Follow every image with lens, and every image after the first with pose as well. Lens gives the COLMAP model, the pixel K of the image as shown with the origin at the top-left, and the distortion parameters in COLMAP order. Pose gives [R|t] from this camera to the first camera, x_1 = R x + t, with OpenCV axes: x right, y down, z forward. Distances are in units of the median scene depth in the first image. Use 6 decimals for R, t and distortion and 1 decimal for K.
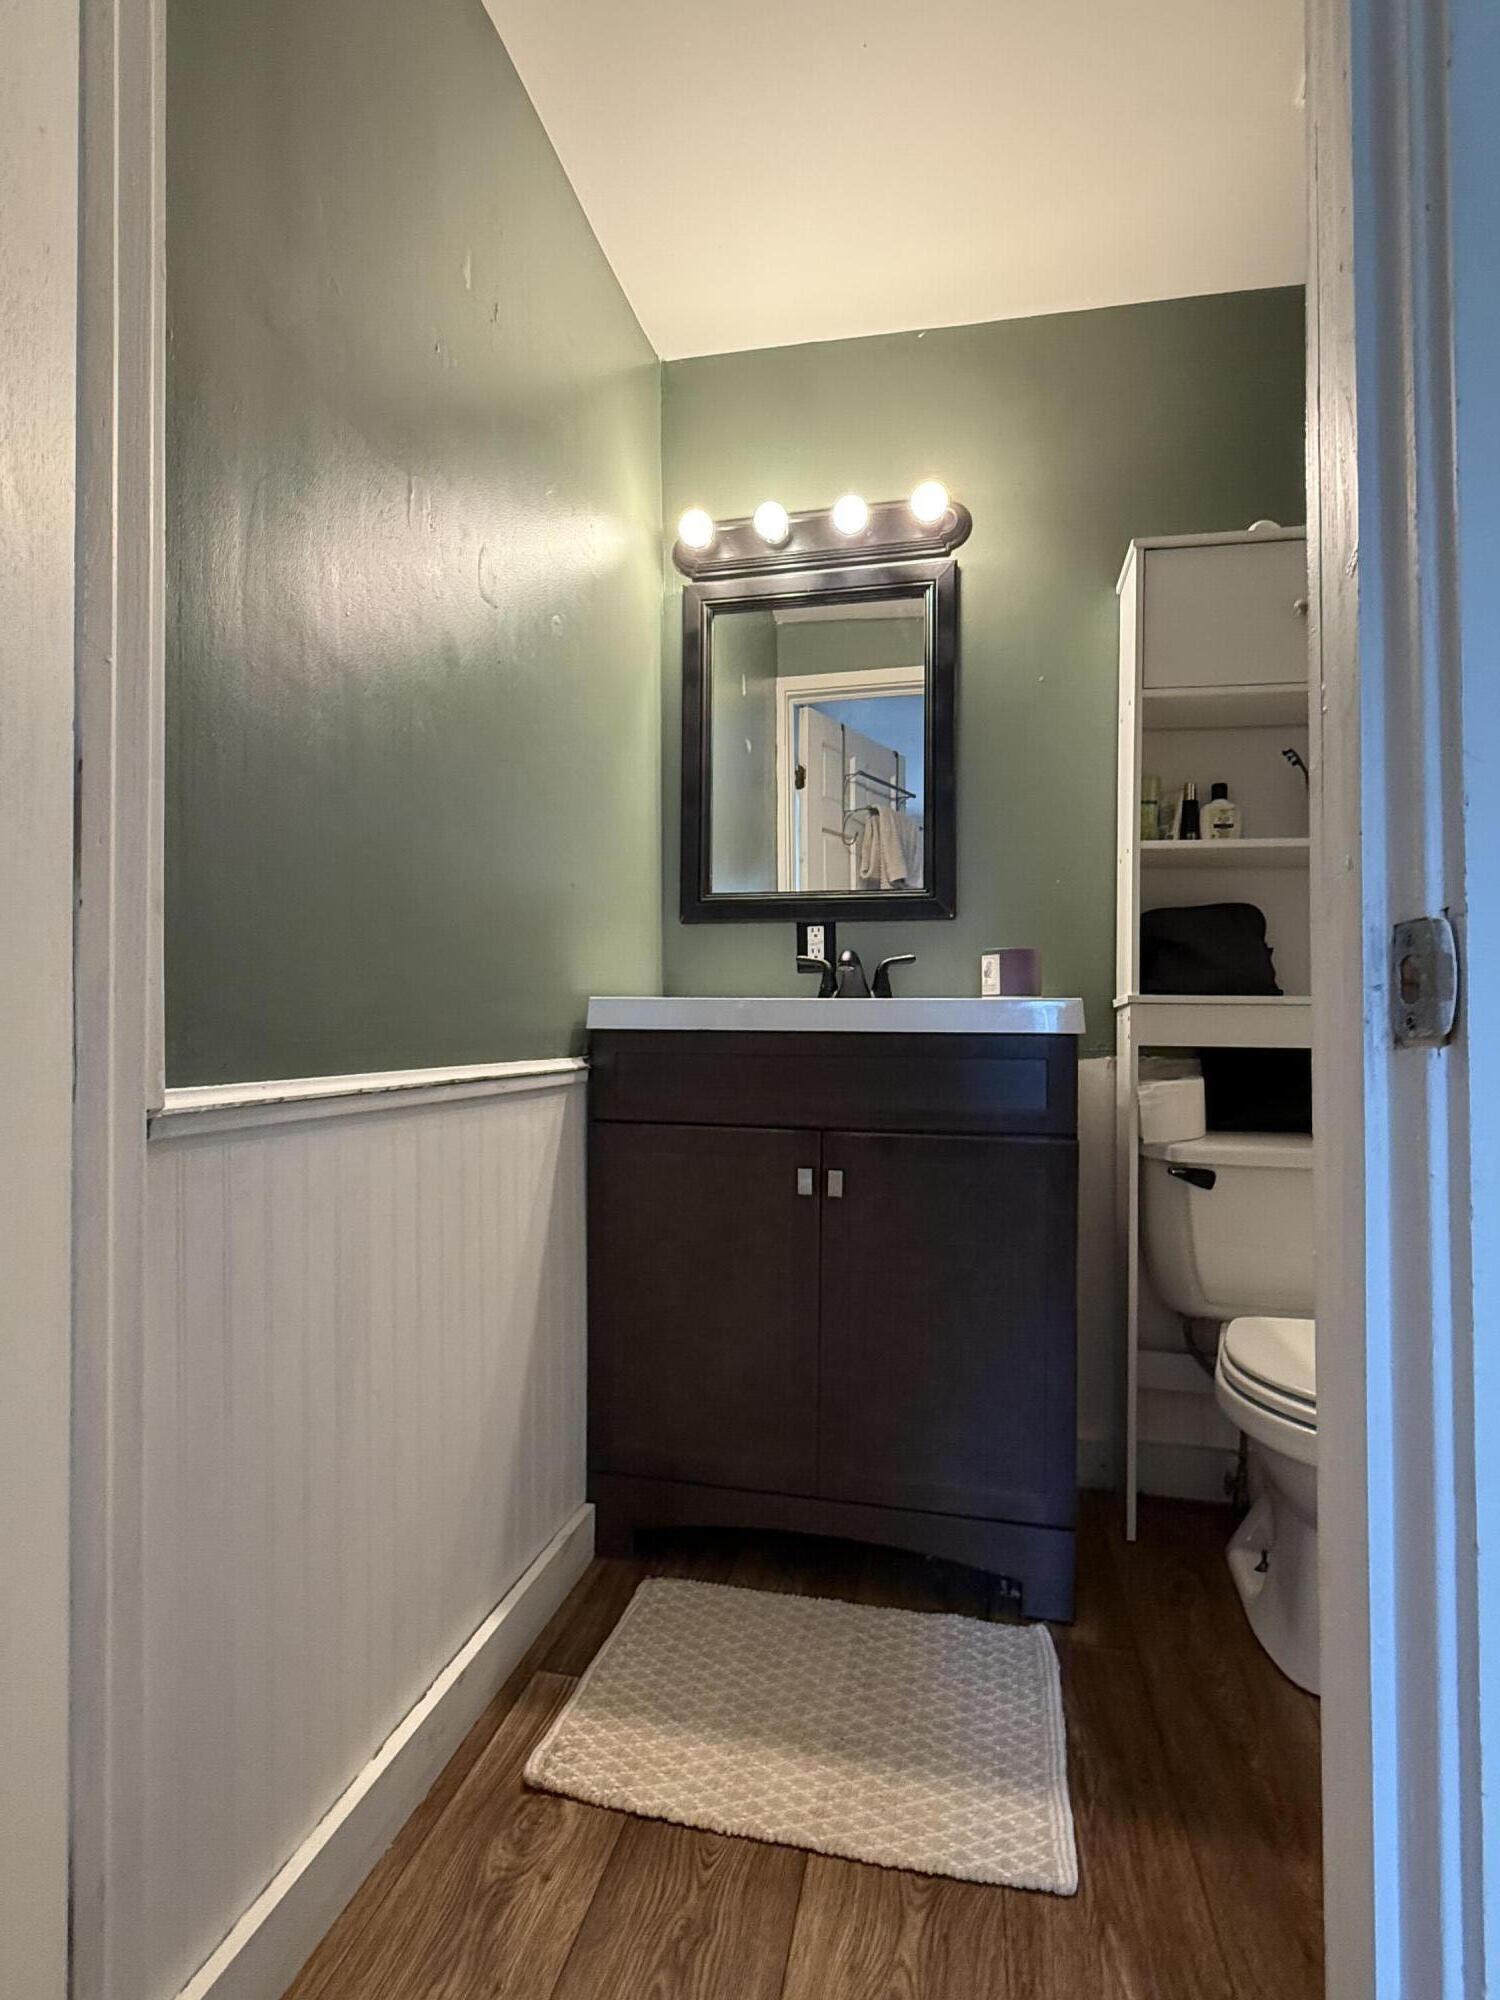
lens RADIAL K [[1007.0, 0, 778.5], [0, 1007.0, 1008.8], [0, 0, 1]] dist [0.004509, 0.000011]
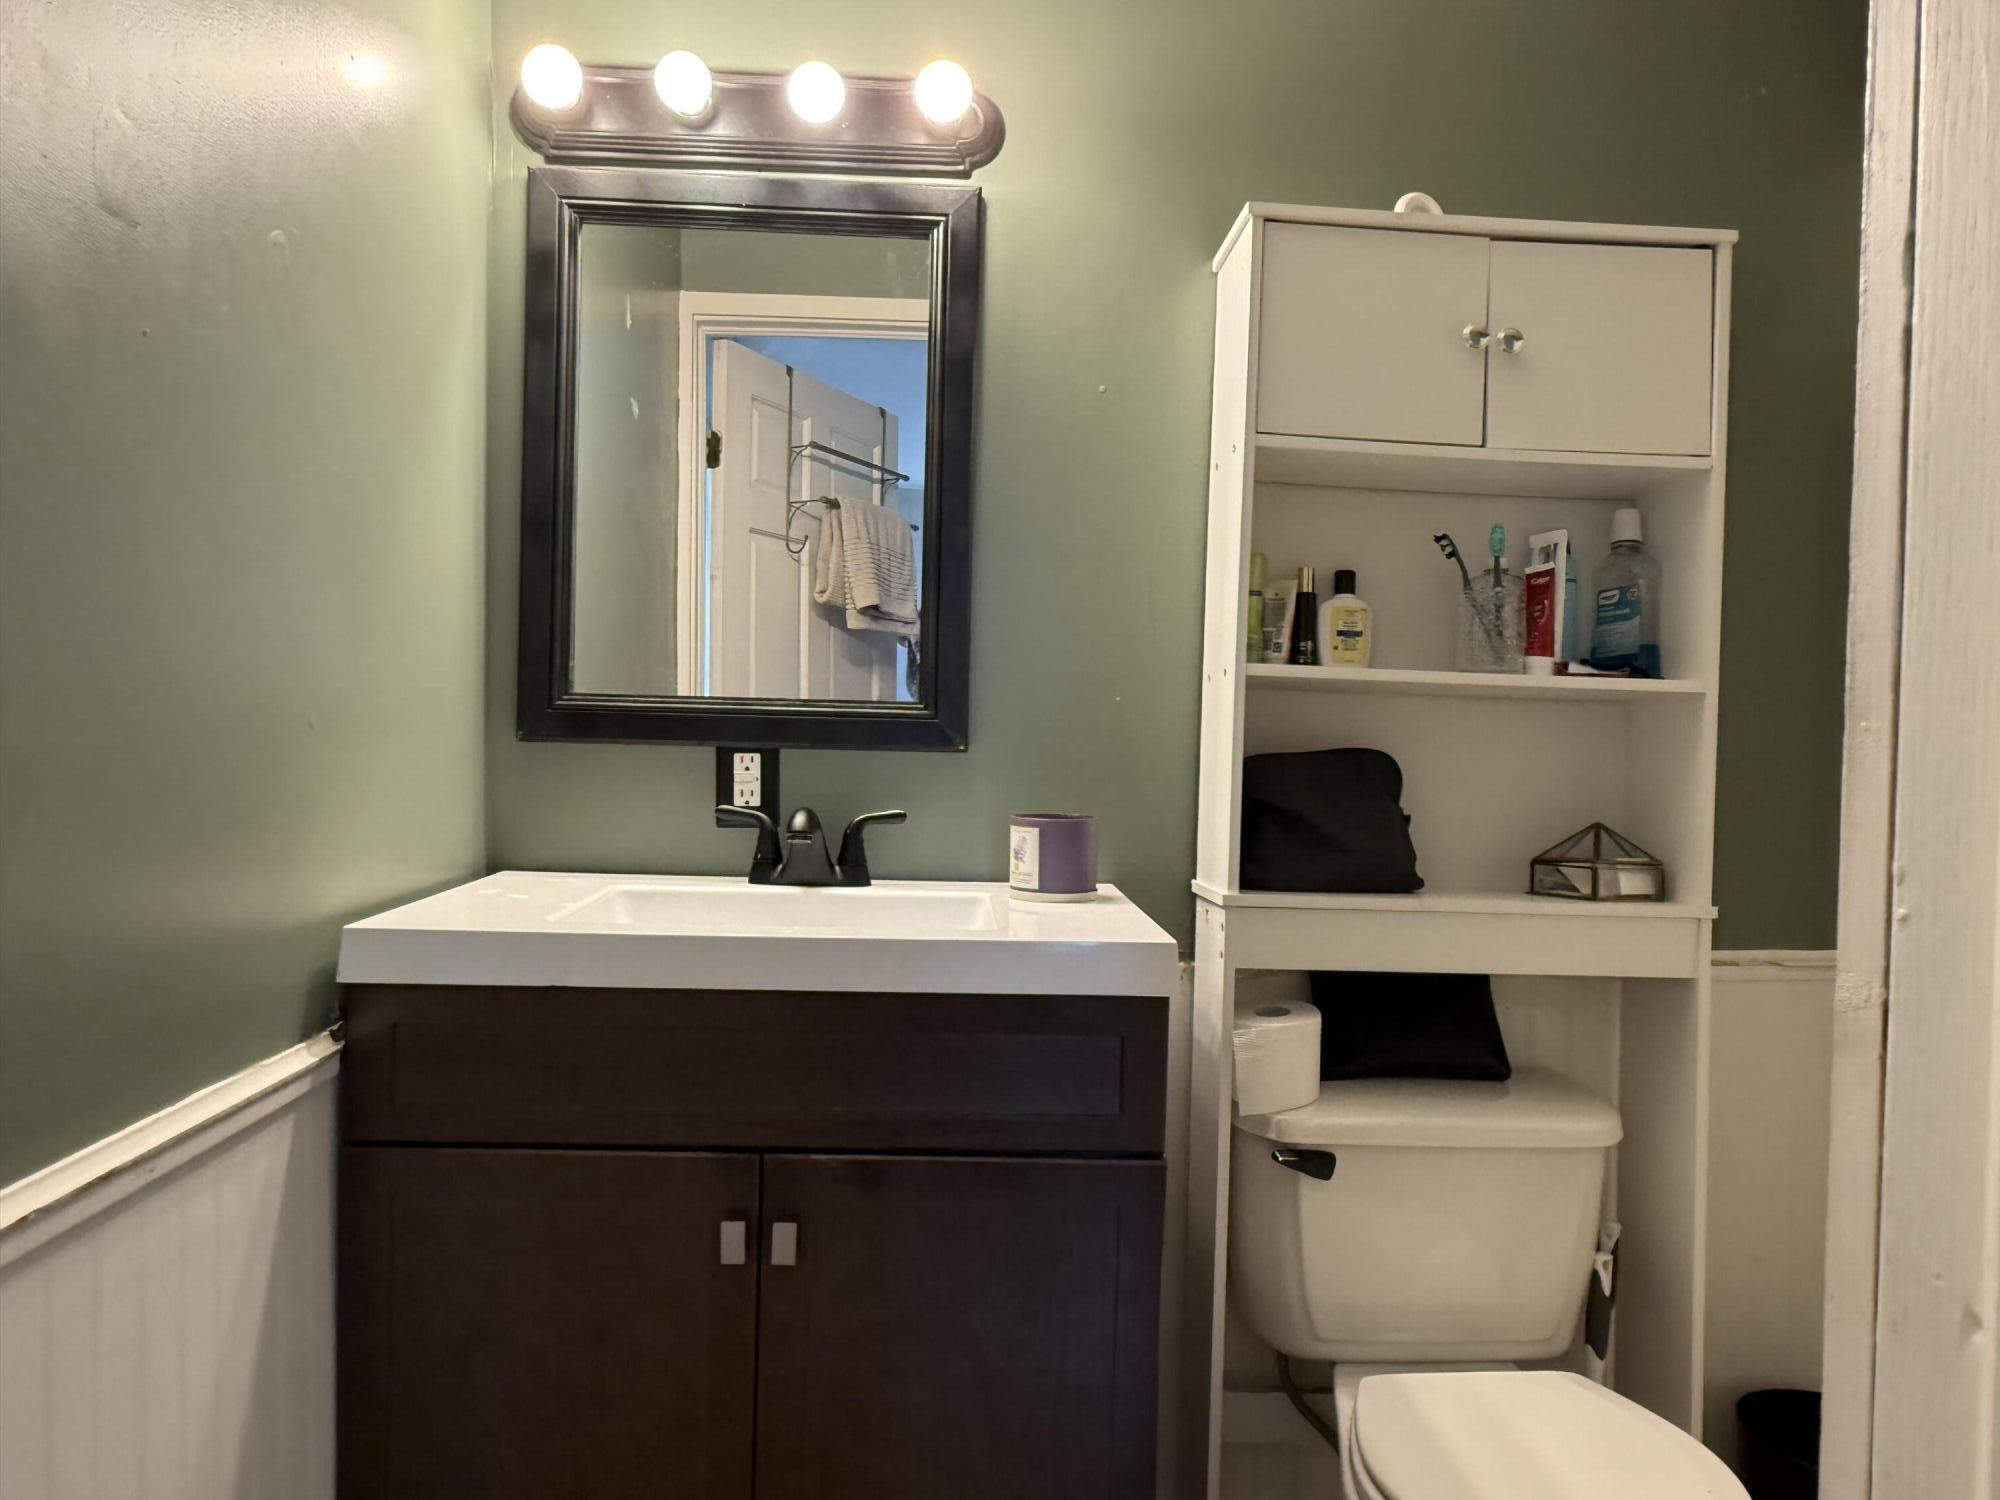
lens RADIAL K [[1323.2, 0, 1020.2], [0, 1323.2, 755.0], [0, 0, 1]] dist [0.001355, 0.001617]
pose [[0.965168, 0.013440, 0.261285, -0.016032], [-0.027068, 0.998450, 0.048631, -0.141615], [-0.260226, -0.054009, 0.964036, 0.181145]]
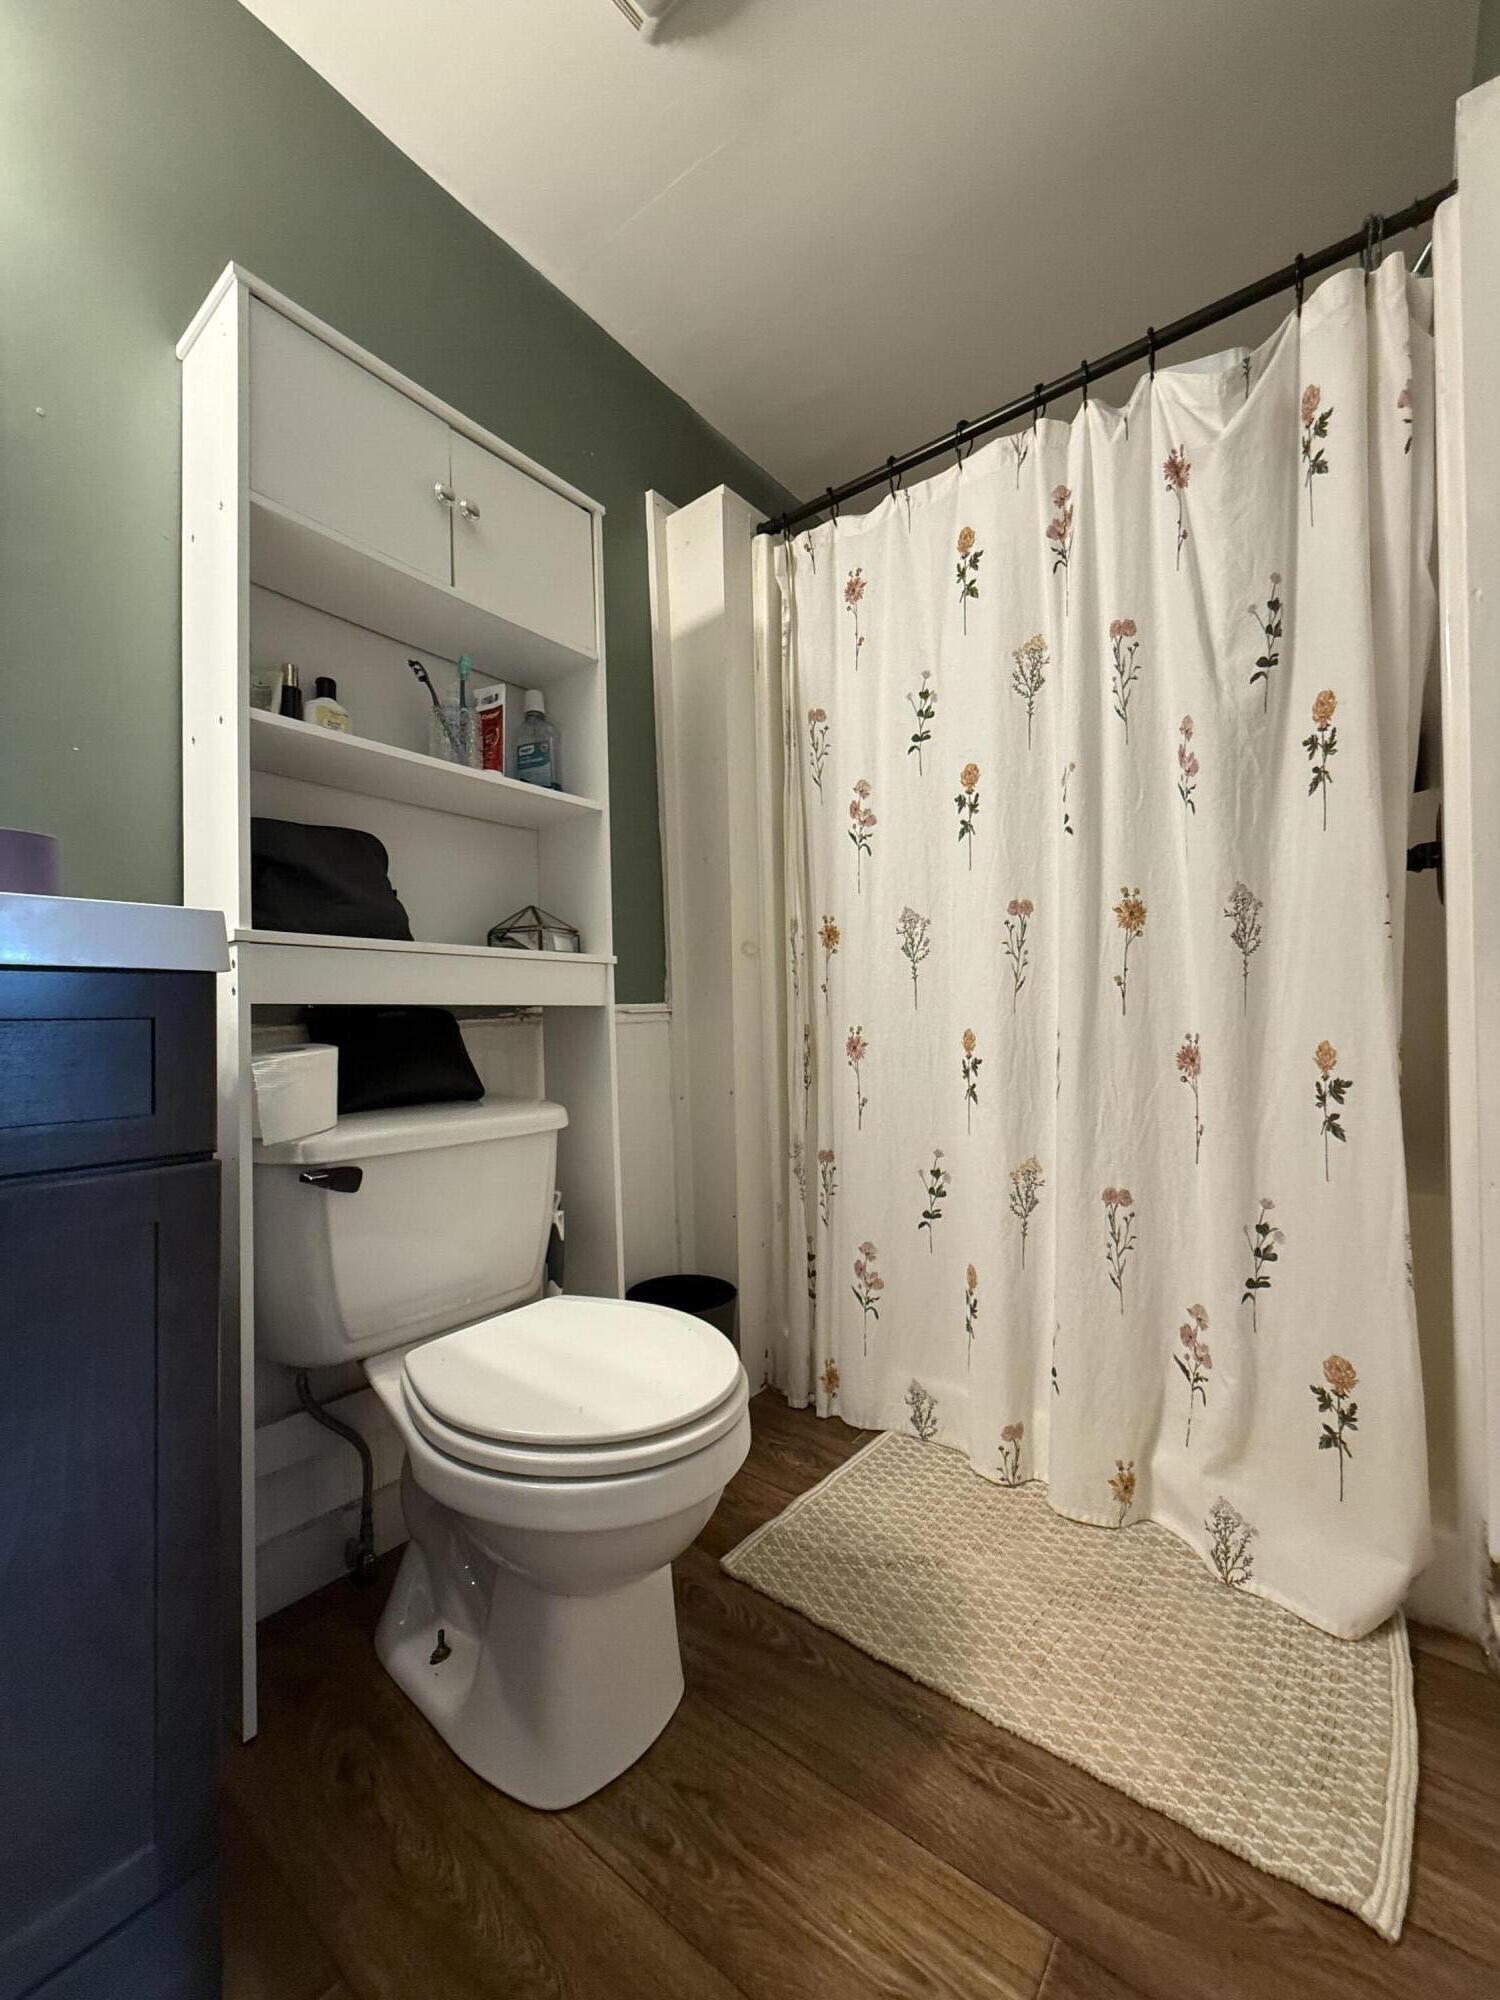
lens RADIAL K [[798.5, 0, 740.5], [0, 798.5, 1004.9], [0, 0, 1]] dist [-0.000704, 0.002030]
pose [[0.447373, -0.001922, 0.894345, 0.019065], [-0.012871, 0.999880, 0.008587, 0.027458], [-0.894255, -0.015353, 0.447295, 0.442701]]
